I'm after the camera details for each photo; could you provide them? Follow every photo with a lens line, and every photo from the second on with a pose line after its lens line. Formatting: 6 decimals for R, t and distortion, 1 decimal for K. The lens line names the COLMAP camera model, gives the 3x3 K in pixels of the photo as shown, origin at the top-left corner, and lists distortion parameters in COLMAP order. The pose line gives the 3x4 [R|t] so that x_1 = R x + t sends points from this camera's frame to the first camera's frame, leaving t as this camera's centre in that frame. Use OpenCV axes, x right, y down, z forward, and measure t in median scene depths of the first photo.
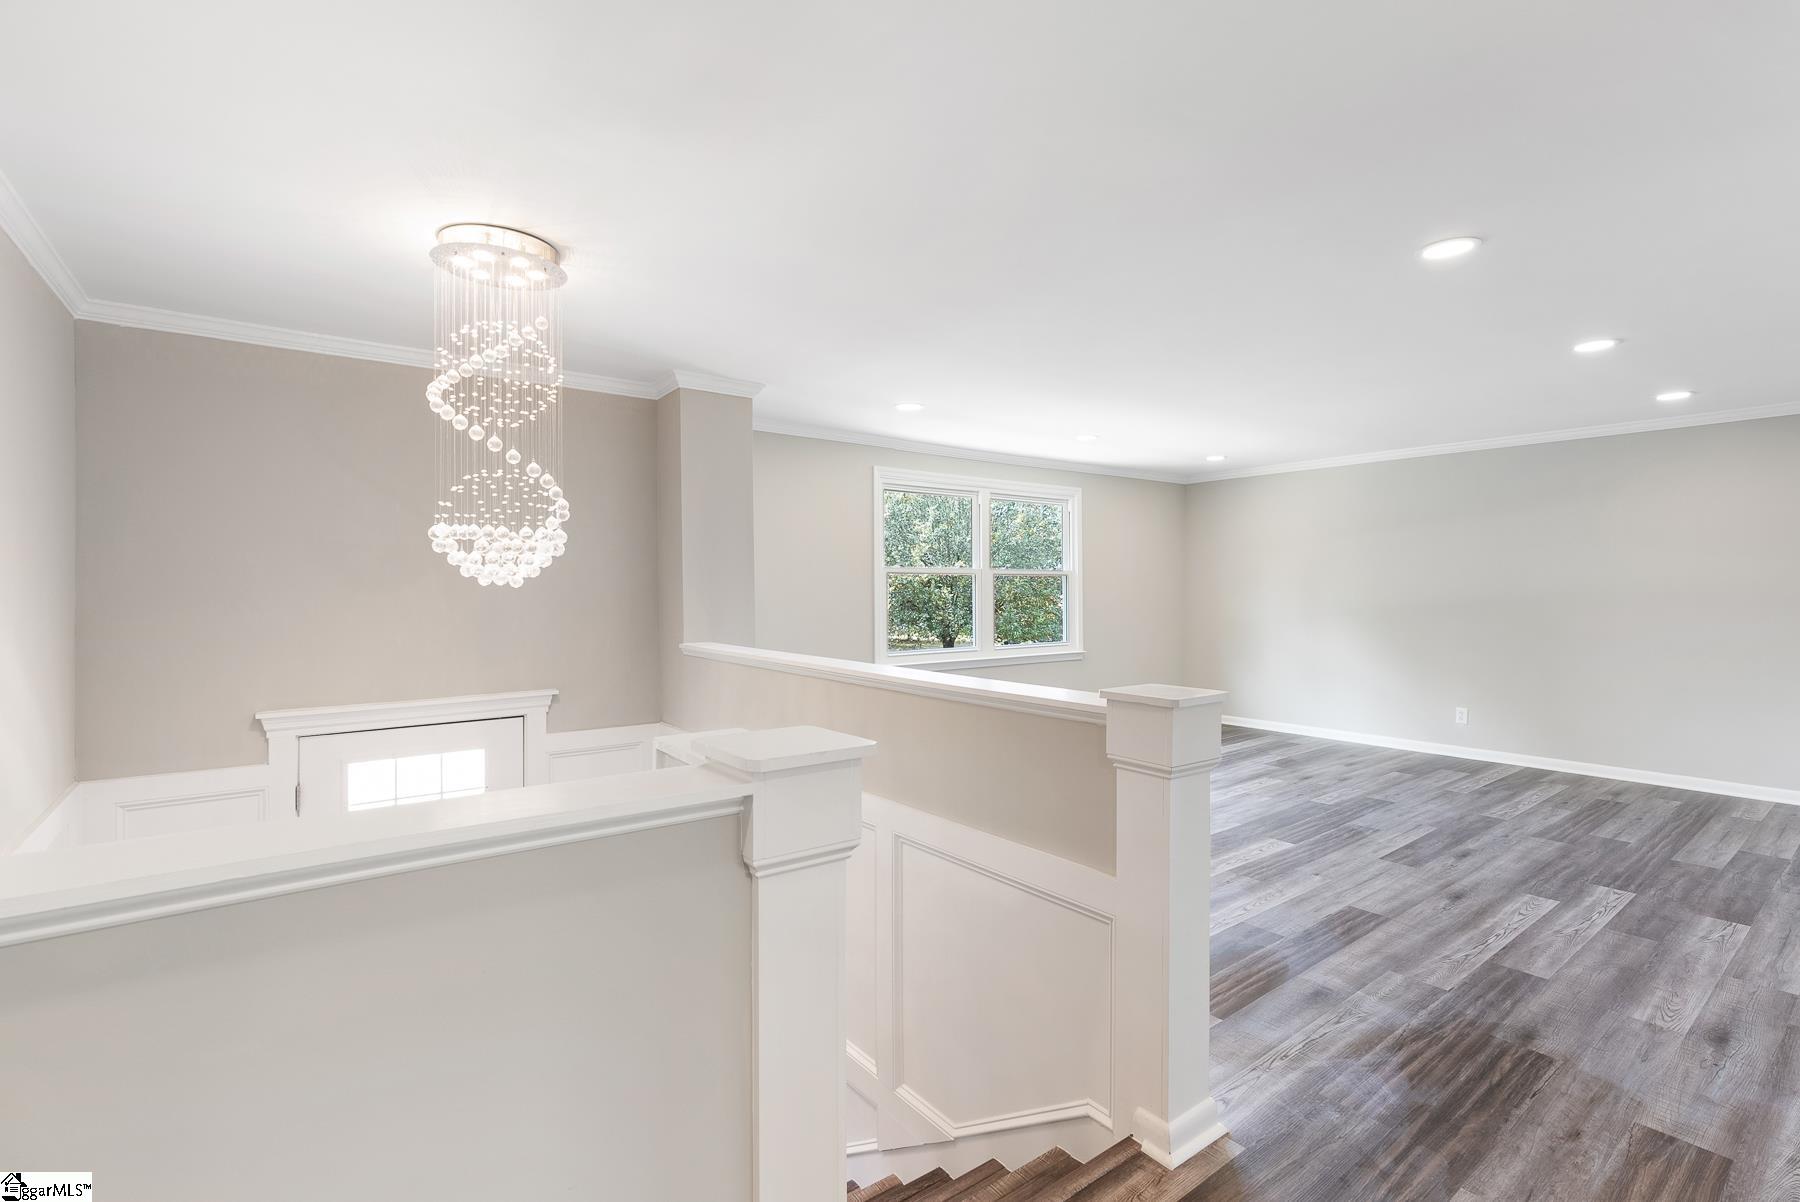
lens RADIAL K [[821.5, 0, 907.5], [0, 821.5, 595.8], [0, 0, 1]] dist [0.000818, 0.000304]
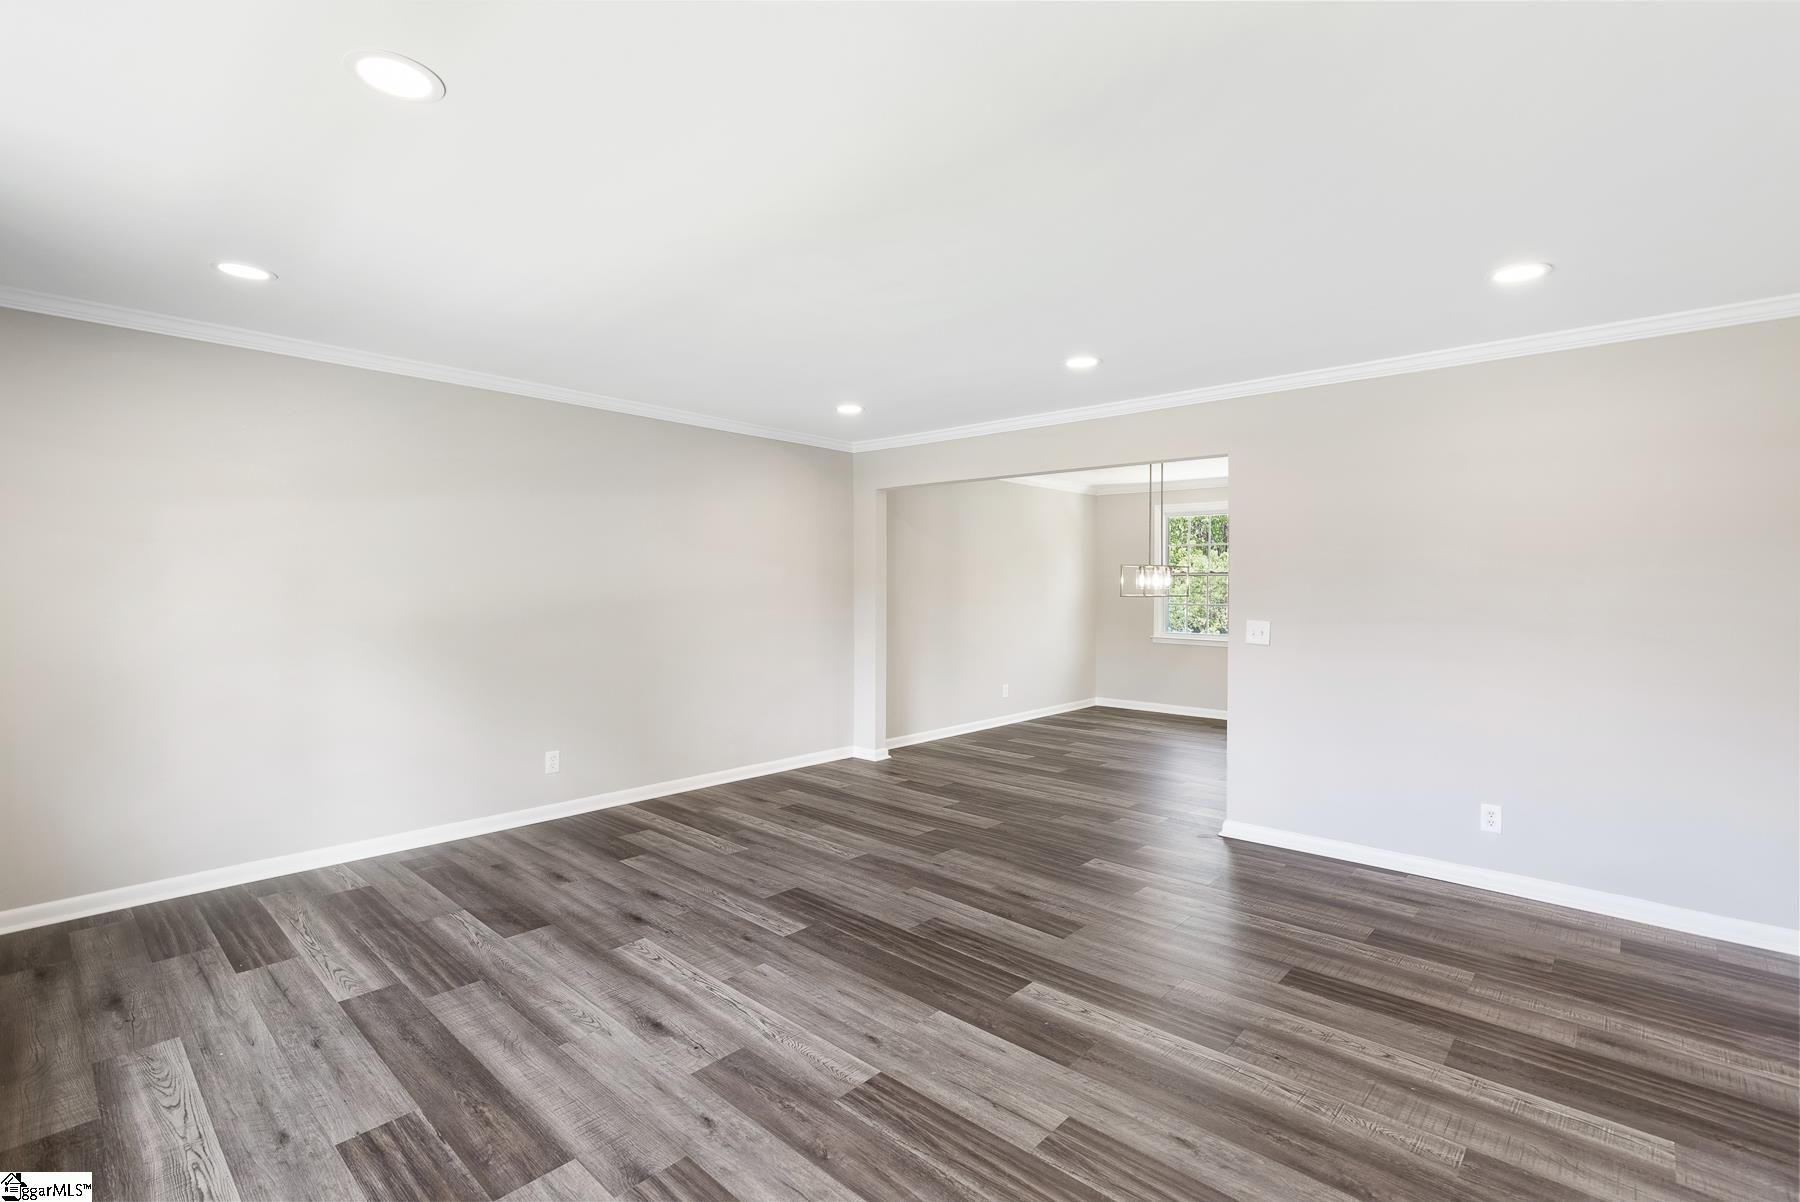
lens RADIAL K [[821.5, 0, 906.7], [0, 821.5, 592.0], [0, 0, 1]] dist [0.000818, 0.000304]
pose [[-0.186546, -0.010003, 0.982395, -0.168159], [0.006911, 0.999910, 0.011493, -0.022105], [-0.982422, 0.008933, -0.186460, 1.292020]]
